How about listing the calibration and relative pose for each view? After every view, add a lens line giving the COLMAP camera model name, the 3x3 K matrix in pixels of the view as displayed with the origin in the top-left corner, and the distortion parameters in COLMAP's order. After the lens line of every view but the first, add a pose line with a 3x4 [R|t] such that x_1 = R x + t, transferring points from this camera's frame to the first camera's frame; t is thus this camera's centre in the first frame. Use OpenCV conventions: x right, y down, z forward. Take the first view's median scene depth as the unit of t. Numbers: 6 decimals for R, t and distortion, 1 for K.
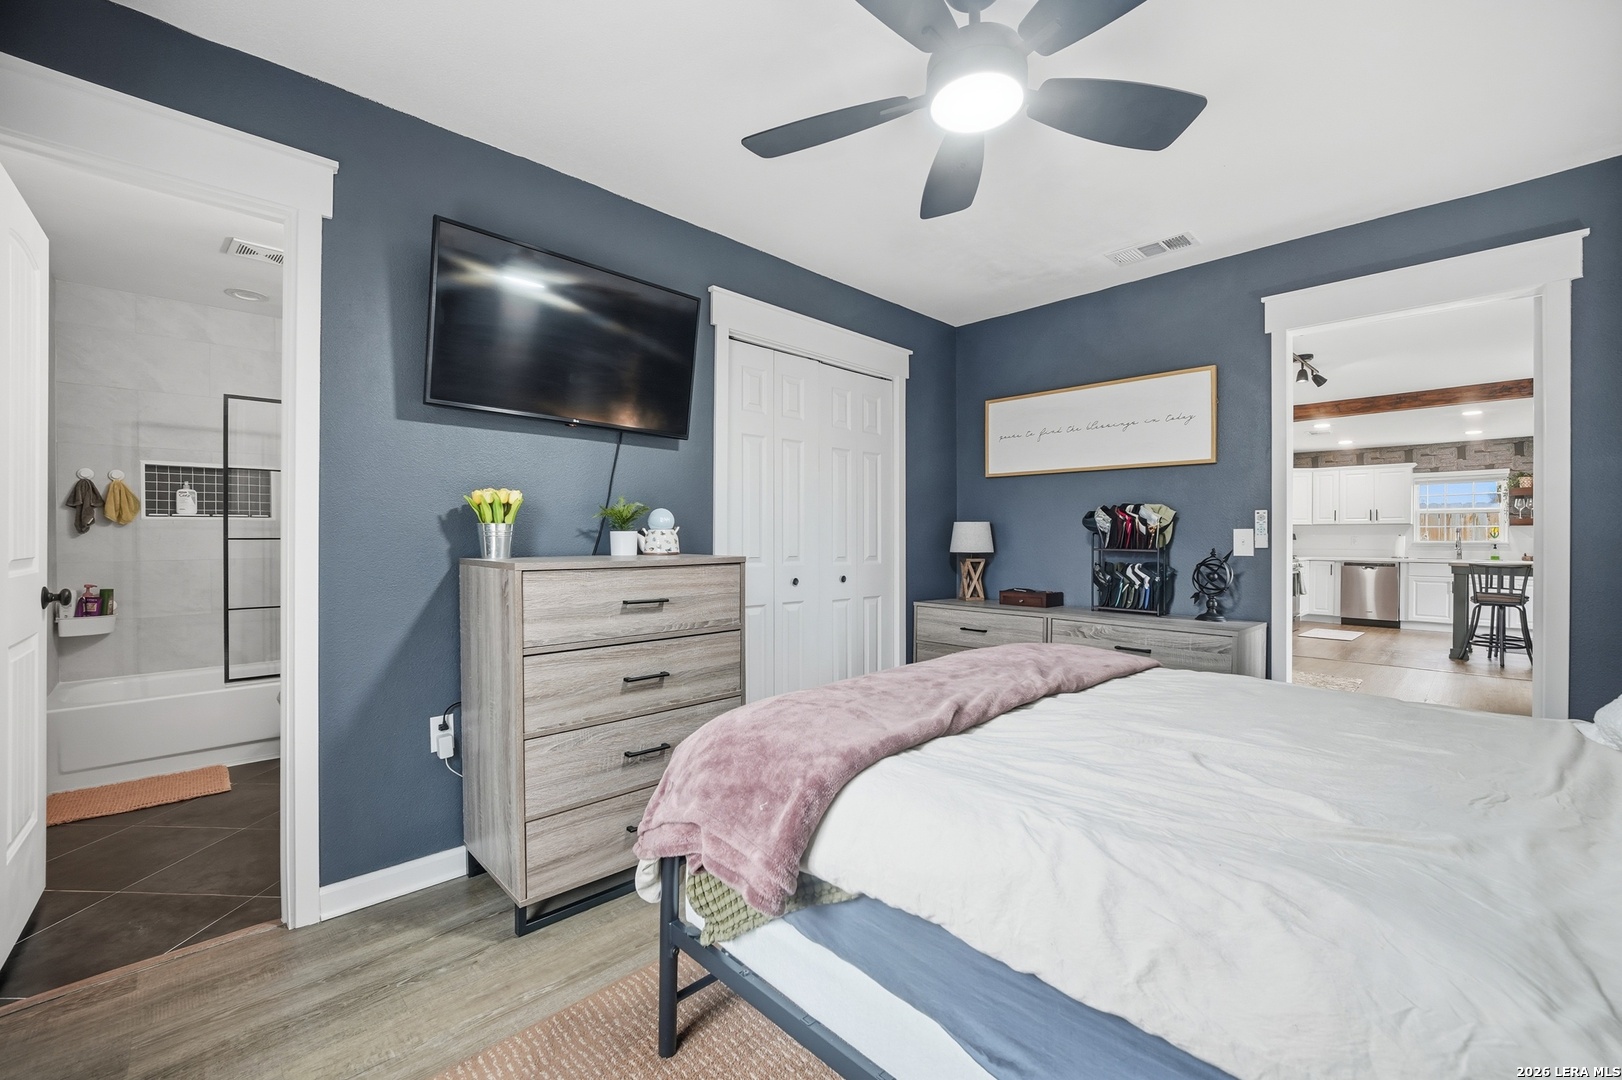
lens RADIAL K [[648.9, 0, 828.5], [0, 648.9, 546.9], [0, 0, 1]] dist [-0.000874, -0.000052]
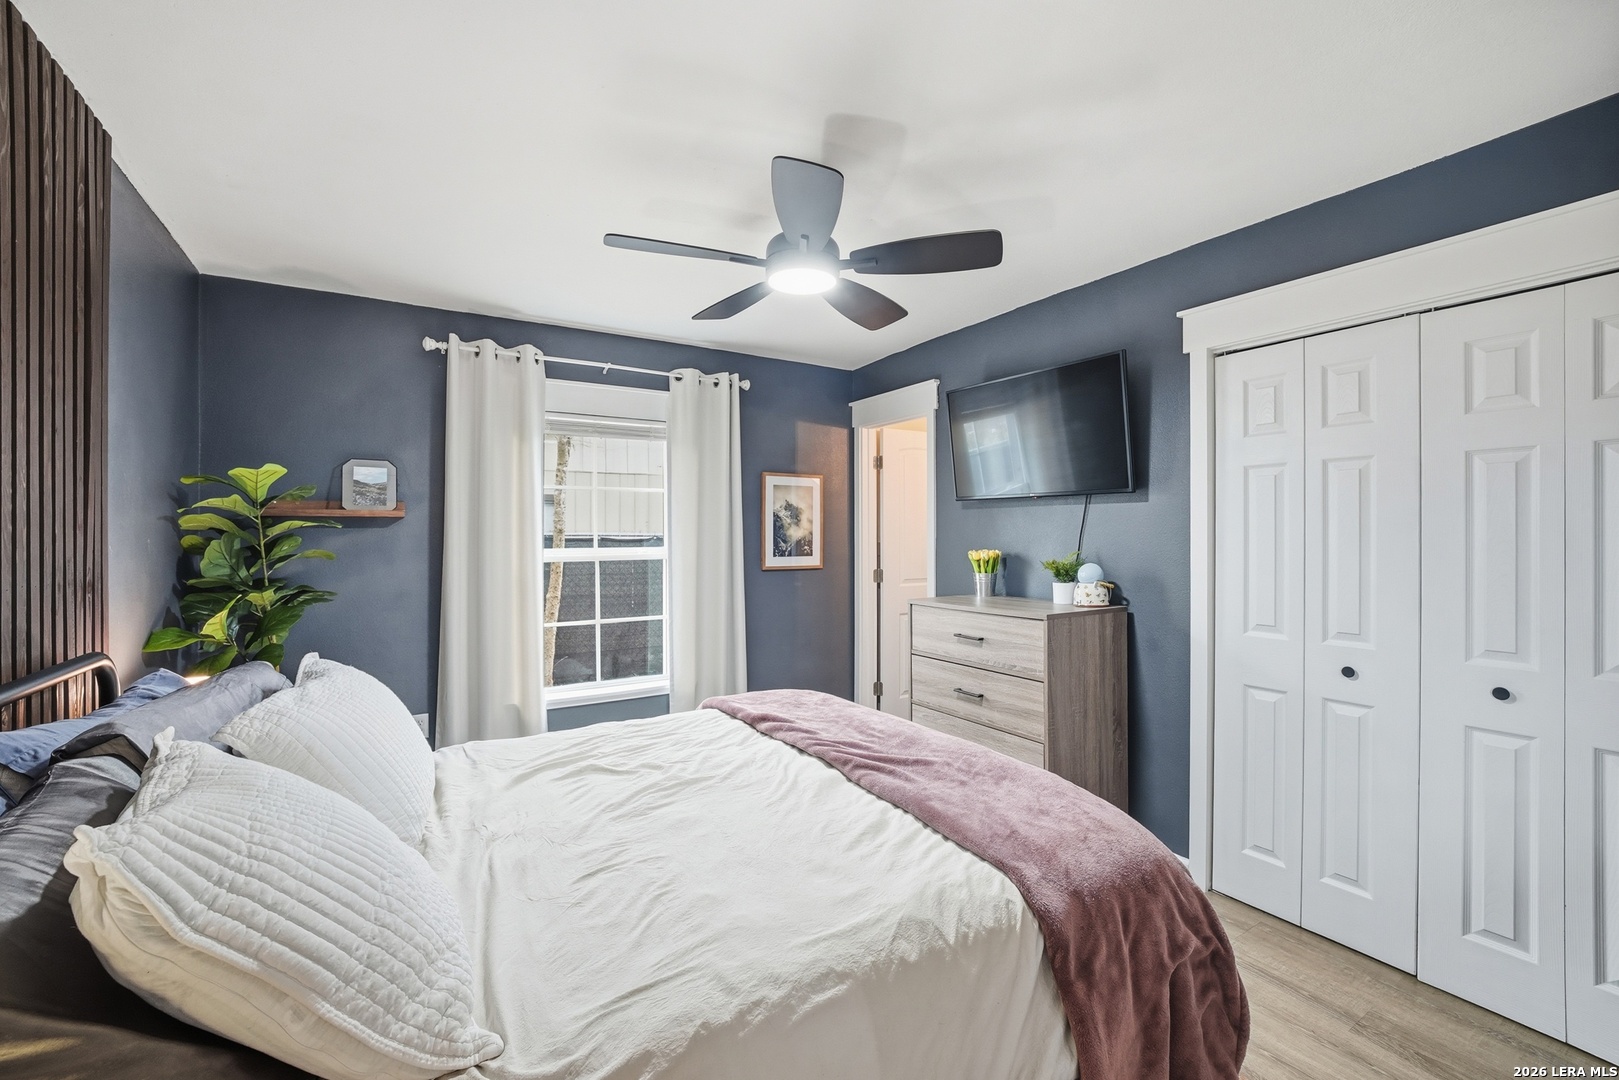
lens RADIAL K [[659.3, 0, 807.5], [0, 659.3, 529.2], [0, 0, 1]] dist [-0.012200, 0.000121]
pose [[-0.216015, -0.003912, -0.976382, 2.858438], [-0.007237, 0.999971, -0.002405, -0.341537], [0.976363, 0.006546, -0.216037, 2.424891]]
